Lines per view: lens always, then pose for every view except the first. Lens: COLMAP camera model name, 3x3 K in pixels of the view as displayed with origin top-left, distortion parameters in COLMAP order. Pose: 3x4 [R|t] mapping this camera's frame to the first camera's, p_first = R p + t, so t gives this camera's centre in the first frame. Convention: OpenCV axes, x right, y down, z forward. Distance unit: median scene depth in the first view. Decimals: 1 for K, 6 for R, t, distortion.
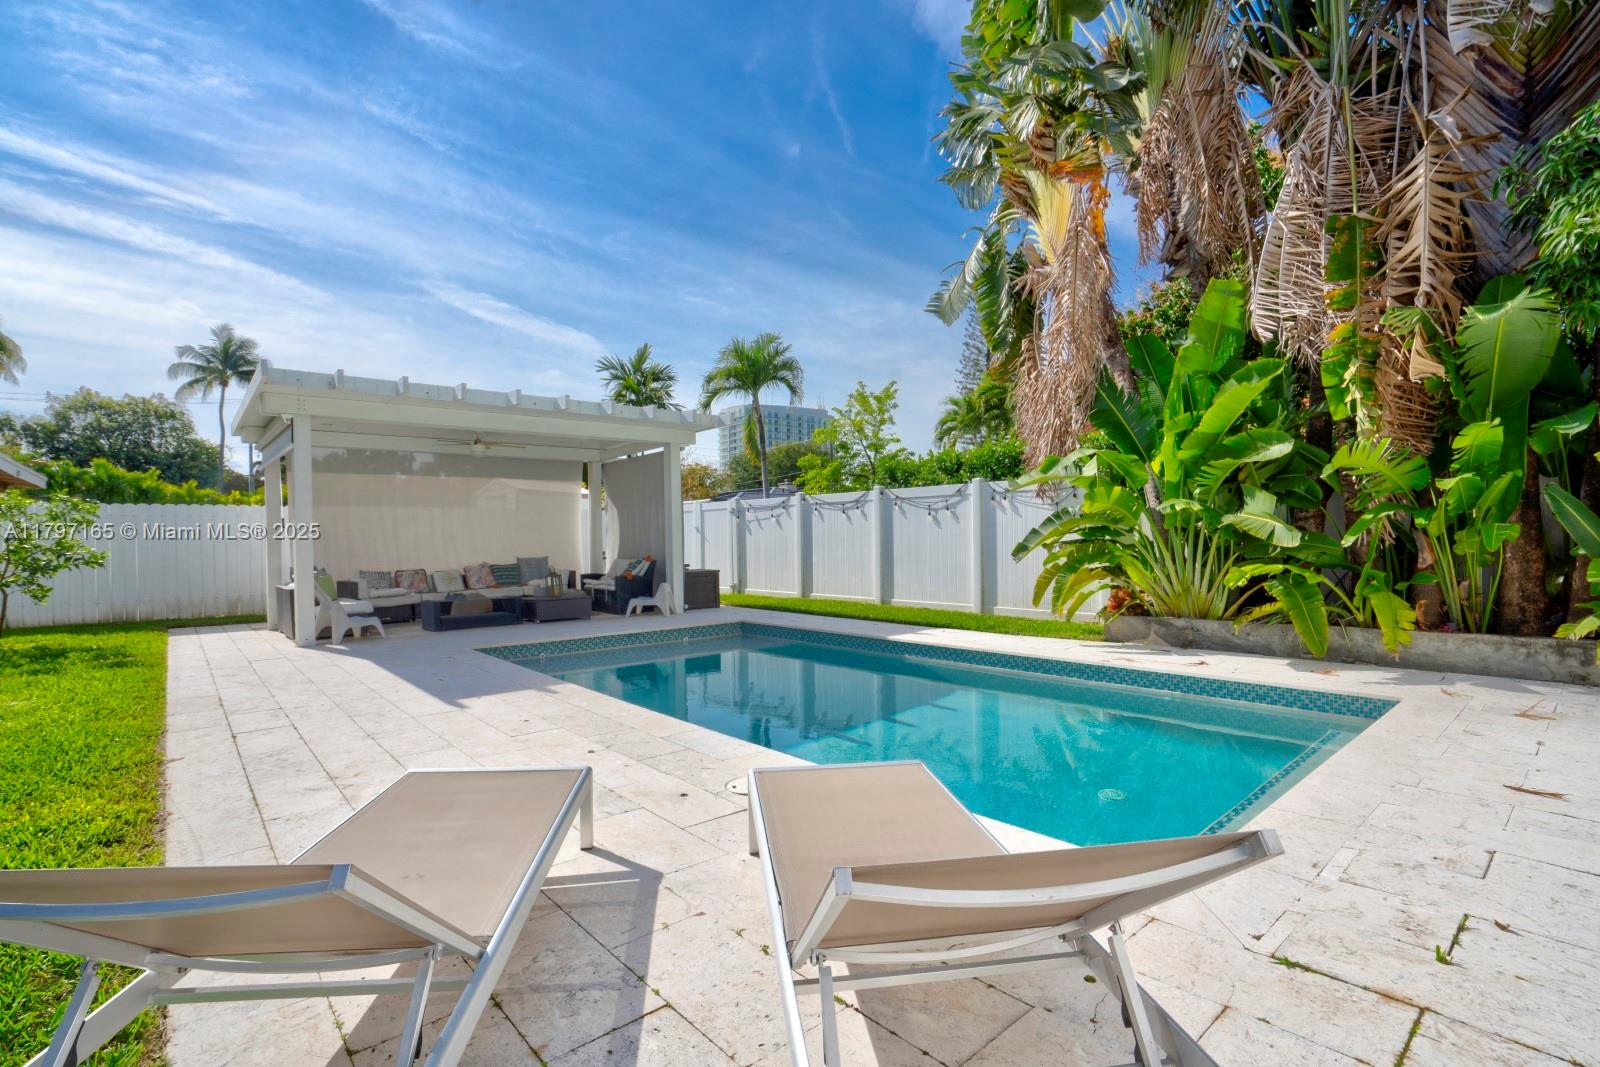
lens RADIAL K [[733.7, 0, 804.2], [0, 733.7, 529.3], [0, 0, 1]] dist [-0.008483, 0.004824]
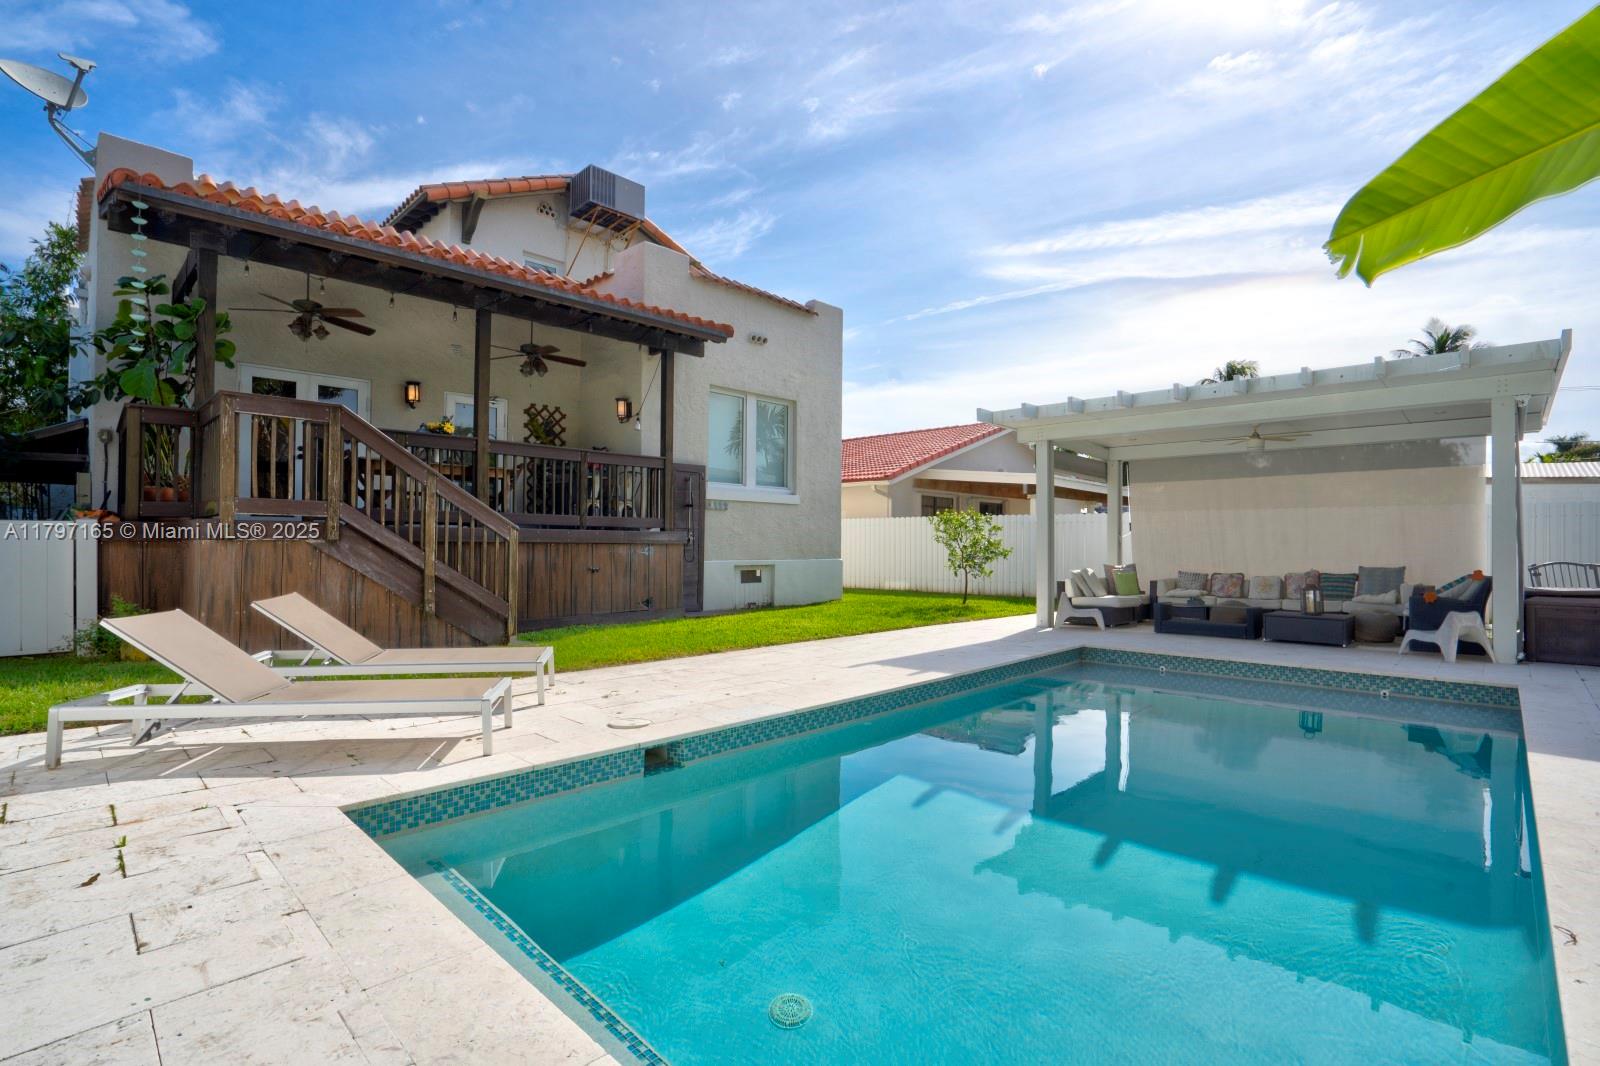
lens RADIAL K [[733.7, 0, 808.0], [0, 733.7, 539.8], [0, 0, 1]] dist [-0.008483, 0.004824]
pose [[0.074497, 0.001220, -0.997221, 1.633442], [0.010615, 0.999942, 0.002017, 0.009171], [0.997165, -0.010735, 0.074479, 1.527347]]
